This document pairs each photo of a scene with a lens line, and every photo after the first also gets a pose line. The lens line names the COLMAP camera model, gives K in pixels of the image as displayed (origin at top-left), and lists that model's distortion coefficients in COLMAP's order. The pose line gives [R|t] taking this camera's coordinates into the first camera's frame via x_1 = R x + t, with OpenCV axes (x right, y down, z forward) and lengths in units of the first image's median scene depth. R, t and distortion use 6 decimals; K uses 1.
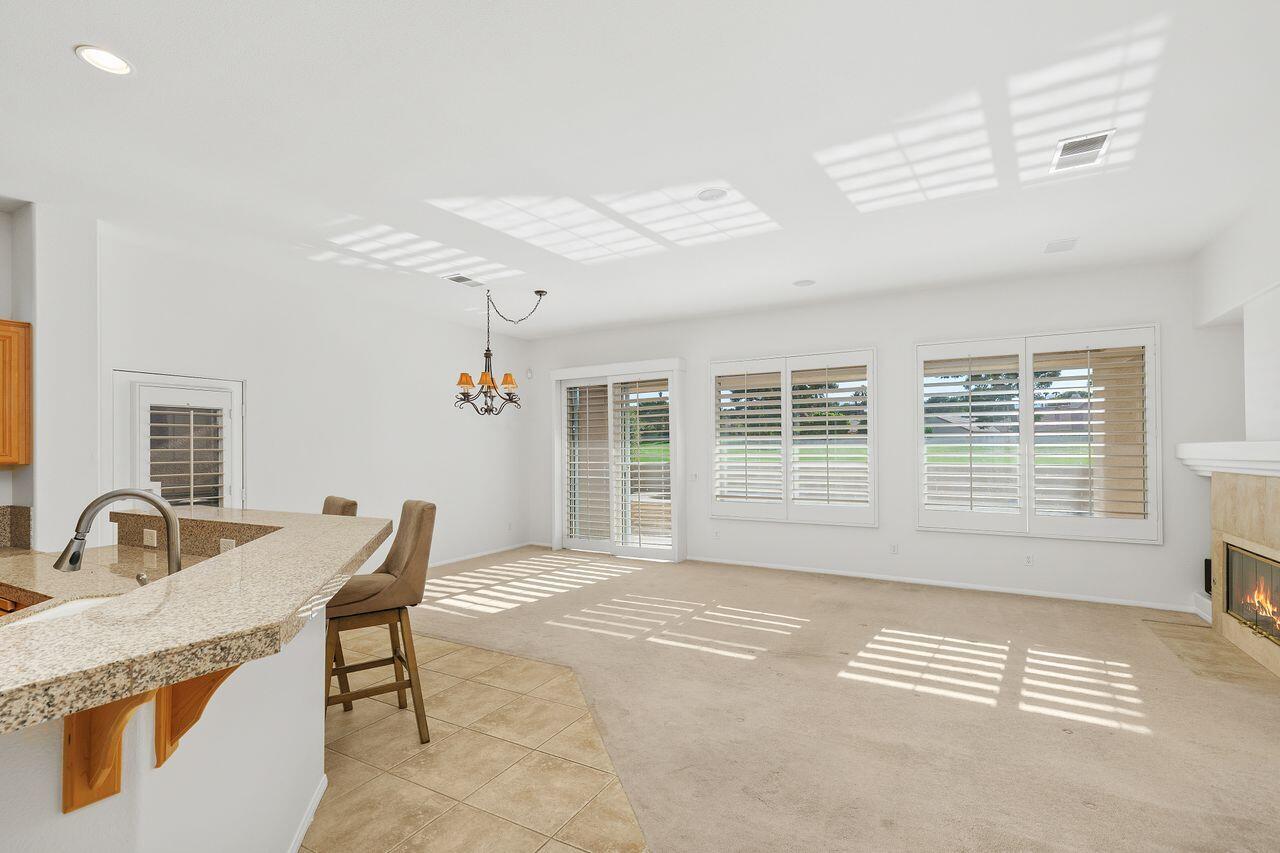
lens RADIAL K [[590.4, 0, 636.9], [0, 590.4, 438.4], [0, 0, 1]] dist [0.015361, -0.000118]
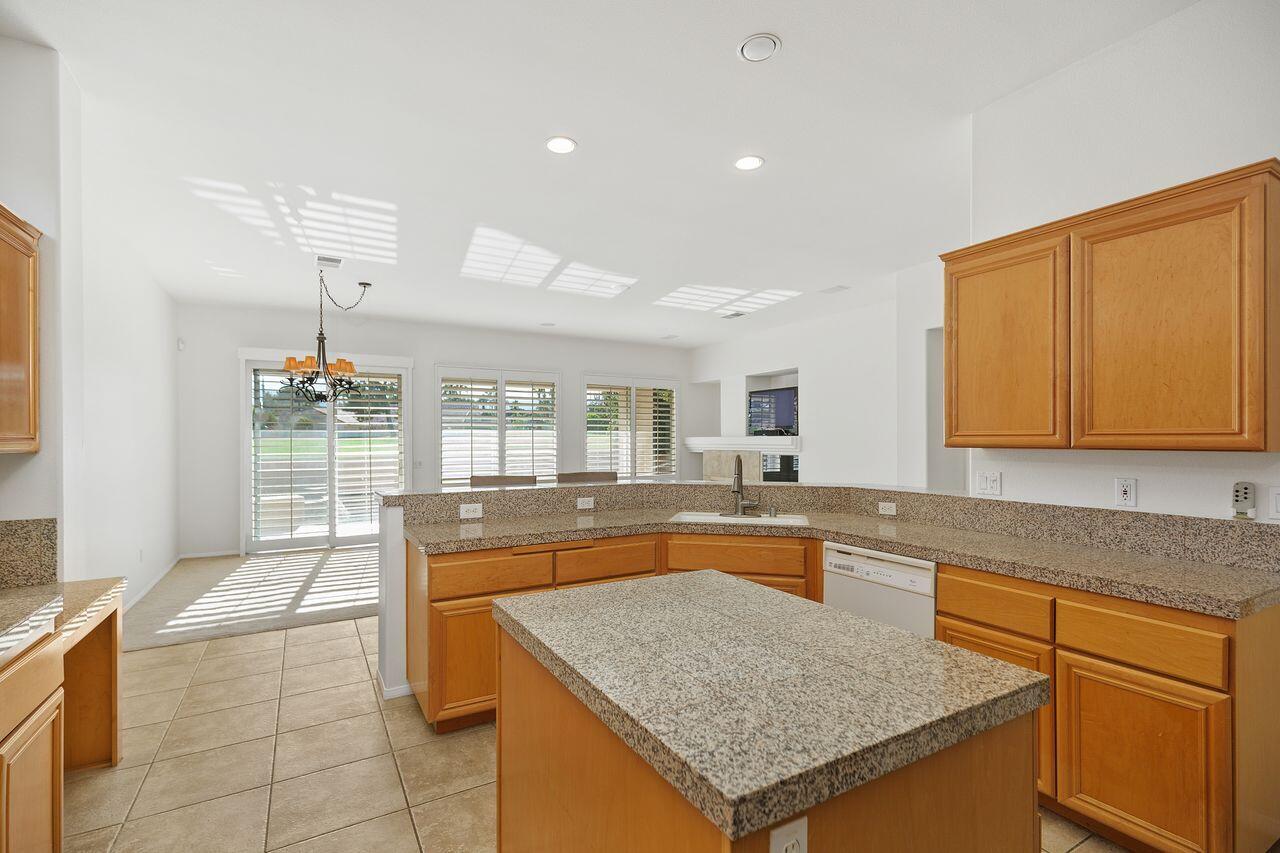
lens RADIAL K [[590.4, 0, 636.9], [0, 590.4, 432.7], [0, 0, 1]] dist [0.015361, -0.000118]
pose [[0.497839, 0.016330, 0.867116, -0.913924], [-0.013018, 0.999851, -0.011355, 0.015560], [-0.867172, -0.005635, 0.497977, 0.102336]]
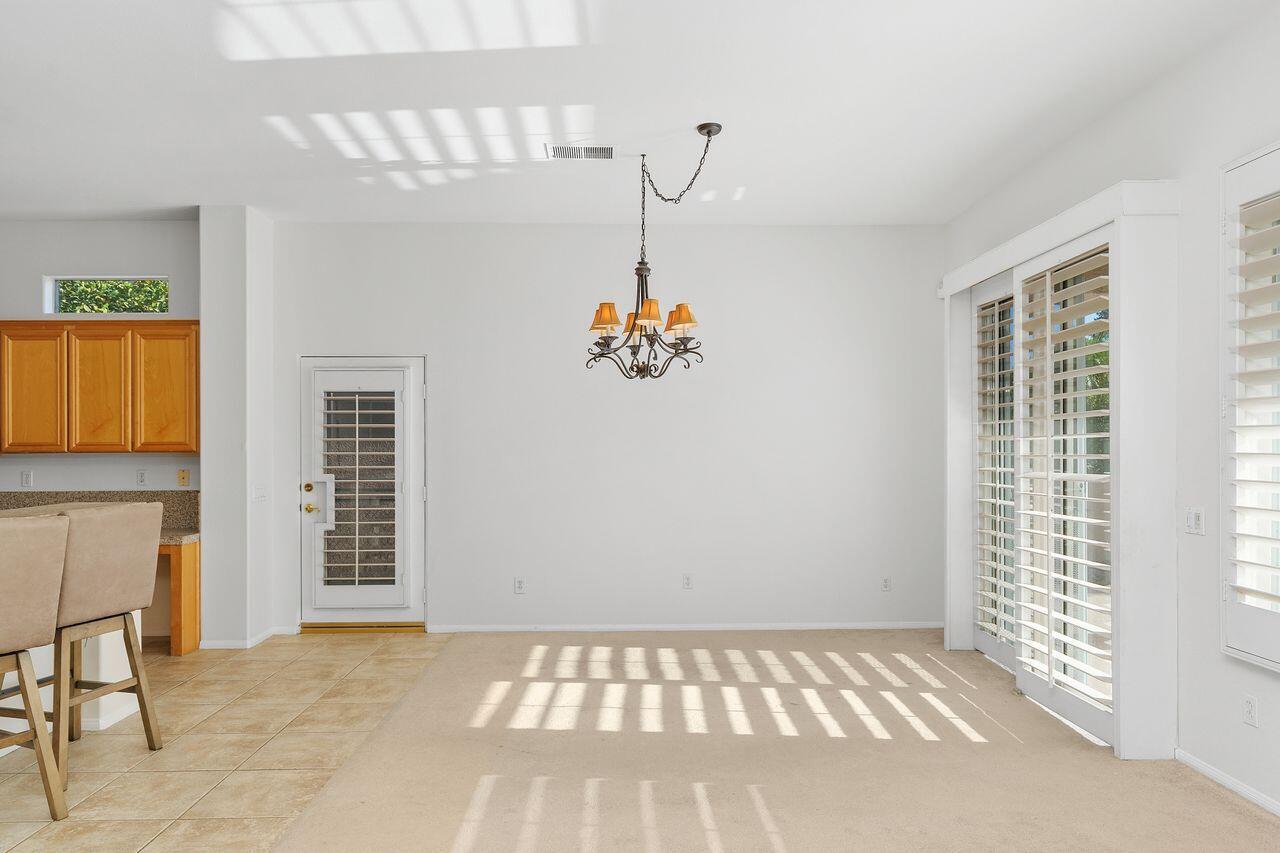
lens RADIAL K [[824.4, 0, 640.1], [0, 824.4, 429.7], [0, 0, 1]] dist [-0.004818, -0.000078]
pose [[0.512322, -0.004247, -0.858783, 0.484890], [0.014801, 0.999883, 0.003885, 0.006304], [0.858666, -0.014701, 0.512325, 0.688496]]
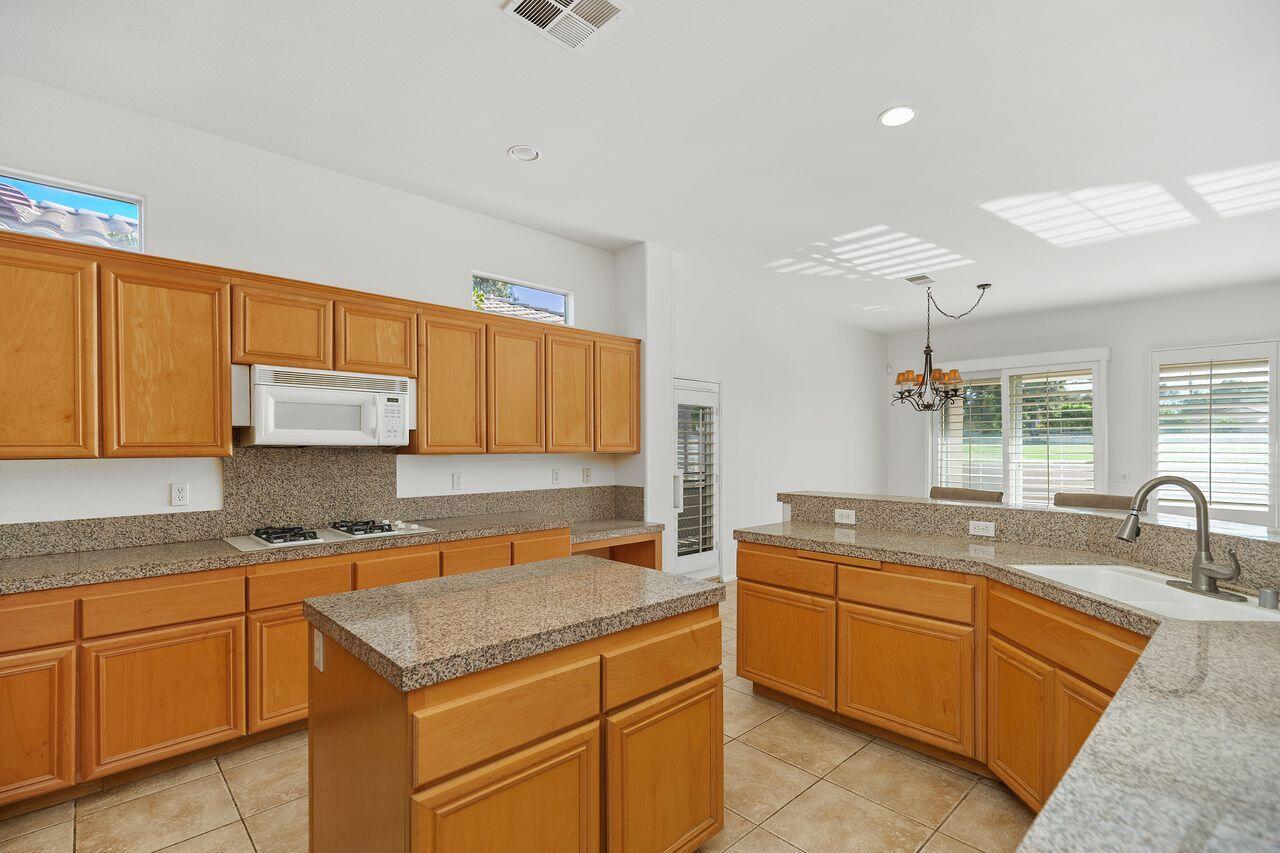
lens RADIAL K [[590.4, 0, 634.1], [0, 590.4, 435.2], [0, 0, 1]] dist [0.015361, -0.000118]
pose [[0.958752, 0.003856, -0.284216, -0.484783], [-0.004777, 0.999985, -0.002548, 0.007349], [0.284202, 0.003800, 0.958757, -0.126139]]
